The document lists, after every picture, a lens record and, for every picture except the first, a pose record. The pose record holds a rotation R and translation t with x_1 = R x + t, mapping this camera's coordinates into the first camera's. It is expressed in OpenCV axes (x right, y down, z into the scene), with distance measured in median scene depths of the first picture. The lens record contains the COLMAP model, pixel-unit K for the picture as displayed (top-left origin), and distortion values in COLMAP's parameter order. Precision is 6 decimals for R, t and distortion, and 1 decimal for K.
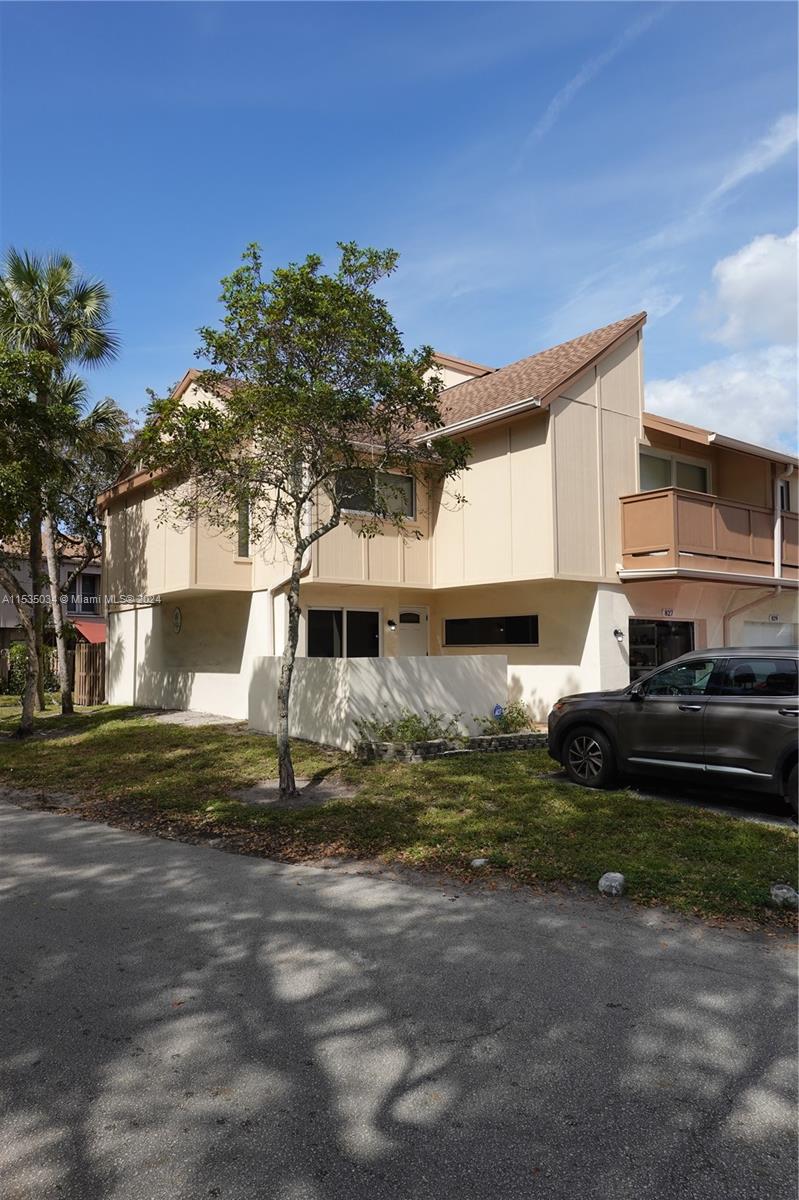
lens RADIAL K [[801.6, 0, 395.7], [0, 801.6, 585.7], [0, 0, 1]] dist [-0.000065, 0.004029]
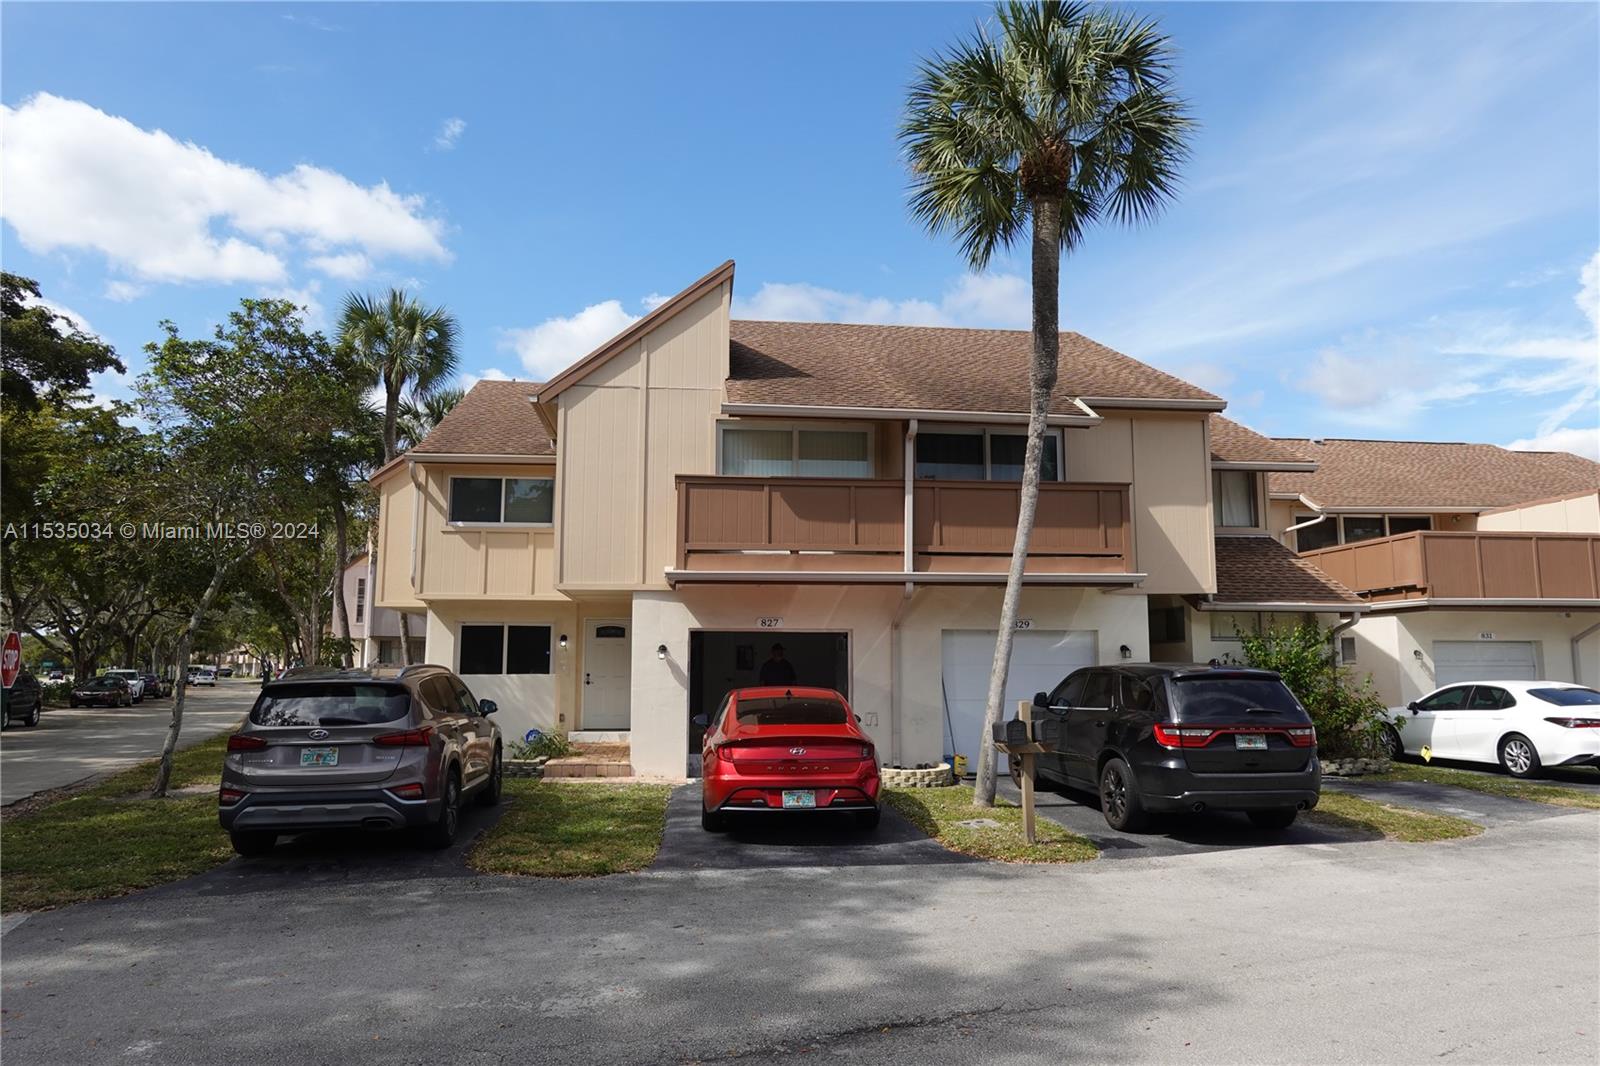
lens RADIAL K [[1068.8, 0, 800.0], [0, 1068.8, 533.0], [0, 0, 1]] dist [-0.000065, 0.004029]
pose [[0.830670, -0.064189, -0.553053, 0.974765], [0.043802, 0.997787, -0.050017, -0.000711], [0.555039, 0.017323, 0.831644, 0.131070]]
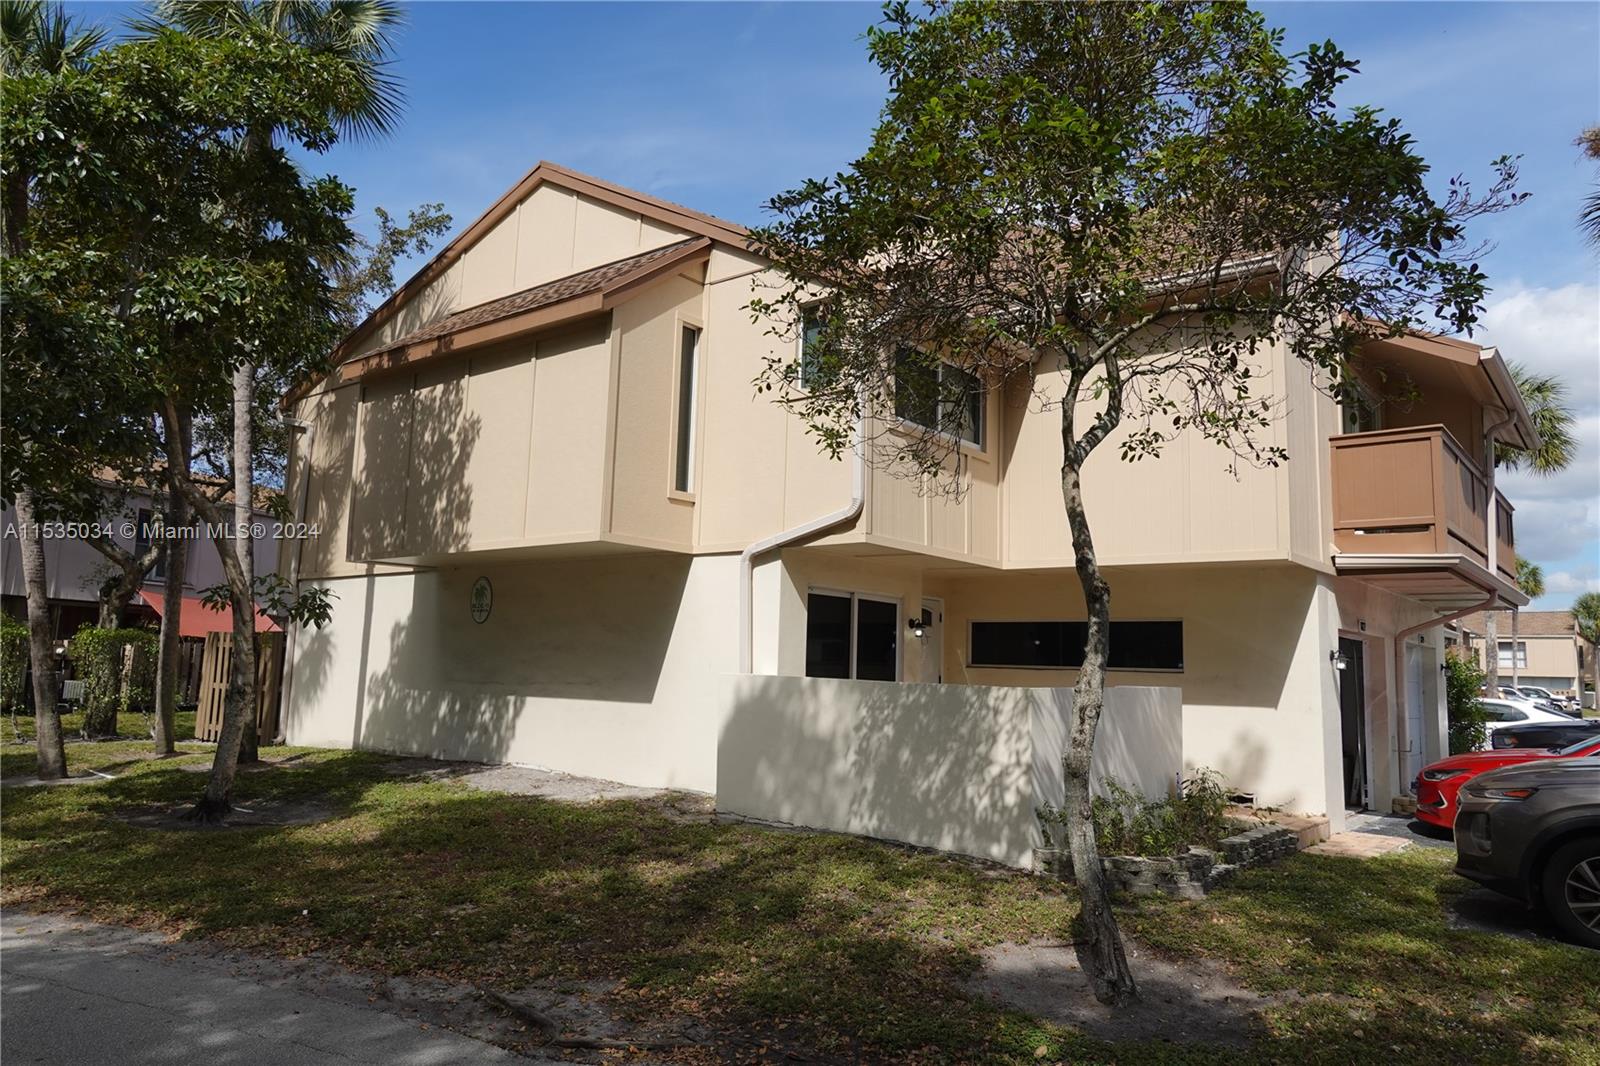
lens RADIAL K [[1077.8, 0, 800.0], [0, 1077.8, 533.0], [0, 0, 1]] dist [-0.027795, 0.002684]
pose [[0.970920, 0.064576, 0.230531, -0.288916], [-0.055253, 0.997381, -0.046680, 0.023729], [-0.232941, 0.032585, 0.971945, 0.275847]]
